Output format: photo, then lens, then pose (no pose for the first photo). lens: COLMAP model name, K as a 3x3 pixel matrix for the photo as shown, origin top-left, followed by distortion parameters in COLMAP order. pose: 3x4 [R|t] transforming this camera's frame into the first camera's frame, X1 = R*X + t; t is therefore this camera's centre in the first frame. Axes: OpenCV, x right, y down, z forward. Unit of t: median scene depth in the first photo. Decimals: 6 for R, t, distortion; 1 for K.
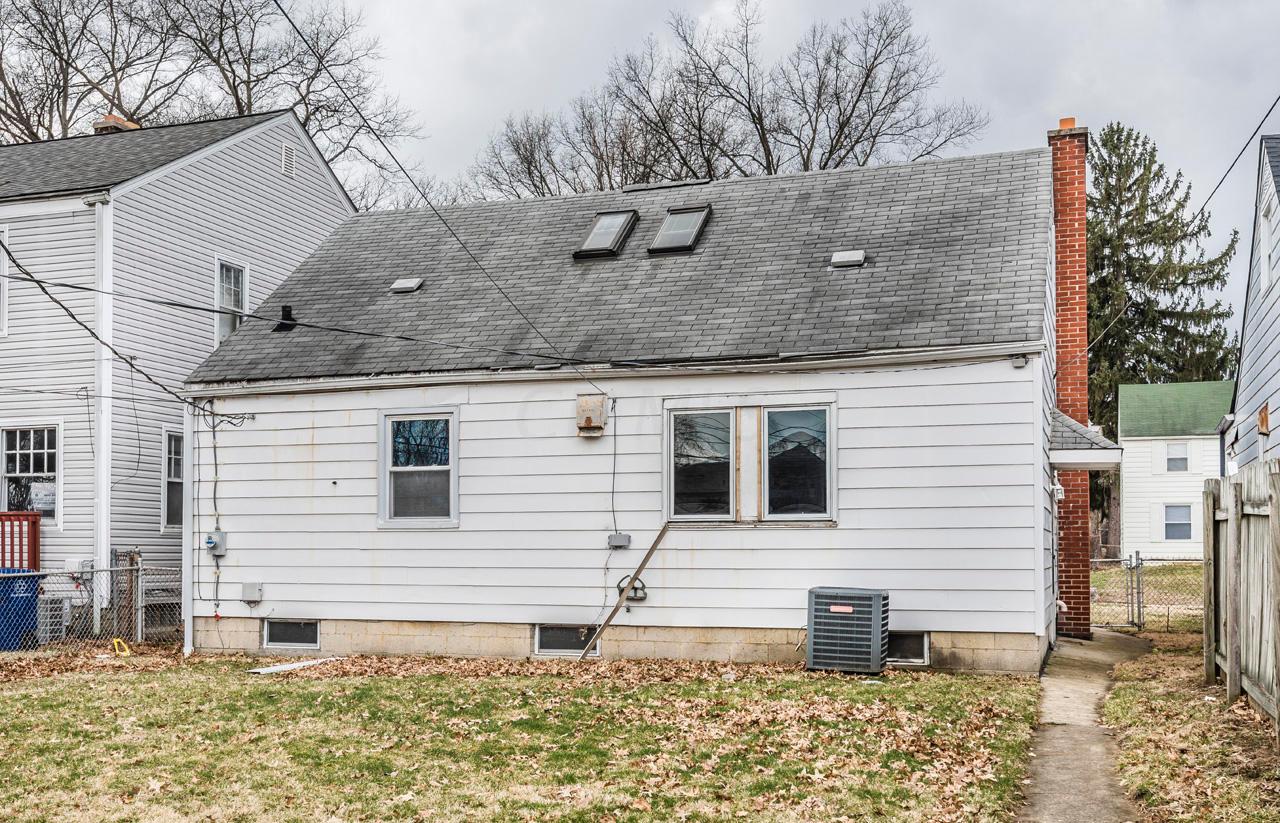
lens RADIAL K [[1403.2, 0, 617.2], [0, 1403.2, 522.9], [0, 0, 1]] dist [0.006504, -0.000909]
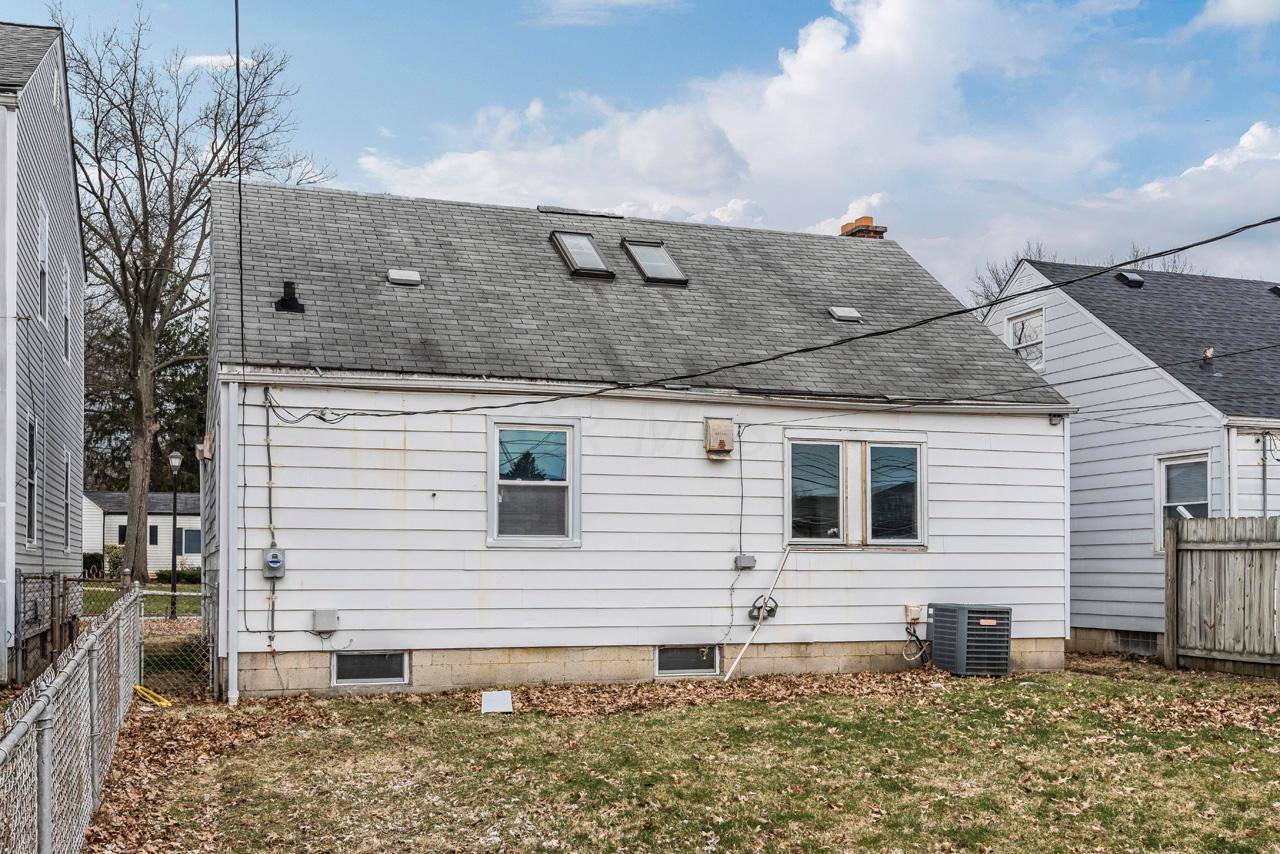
lens RADIAL K [[1276.2, 0, 638.0], [0, 1276.2, 551.7], [0, 0, 1]] dist [-0.000669, 0.007022]
pose [[0.784936, 0.008983, 0.619512, -0.611770], [-0.013616, 0.999904, 0.002752, 0.003402], [-0.619427, -0.010596, 0.784982, 0.294570]]
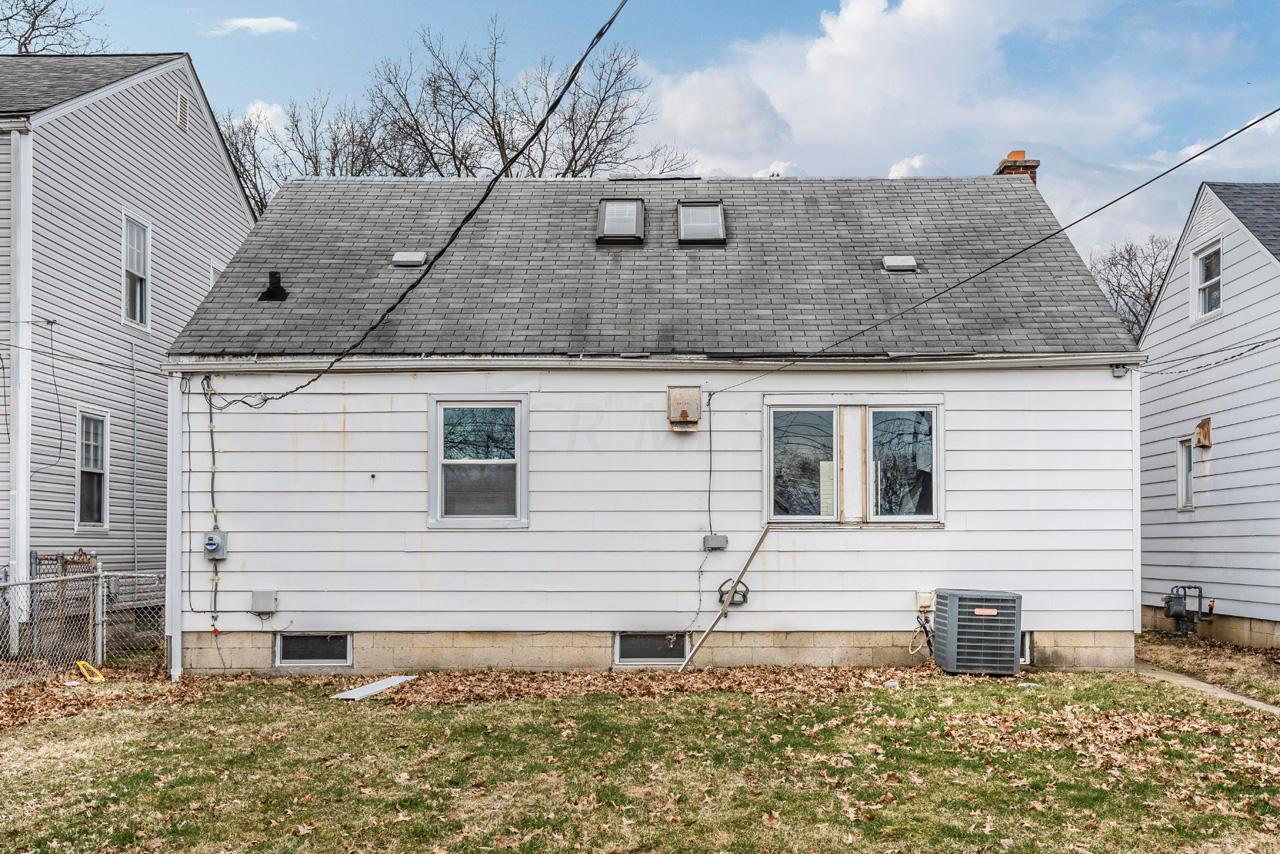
lens RADIAL K [[1282.3, 0, 703.6], [0, 1282.3, 521.9], [0, 0, 1]] dist [0.006092, 0.004022]
pose [[0.940869, 0.004787, 0.338736, -0.284712], [-0.005250, 0.999986, 0.000452, -0.001298], [-0.338730, -0.002204, 0.940881, 0.178216]]
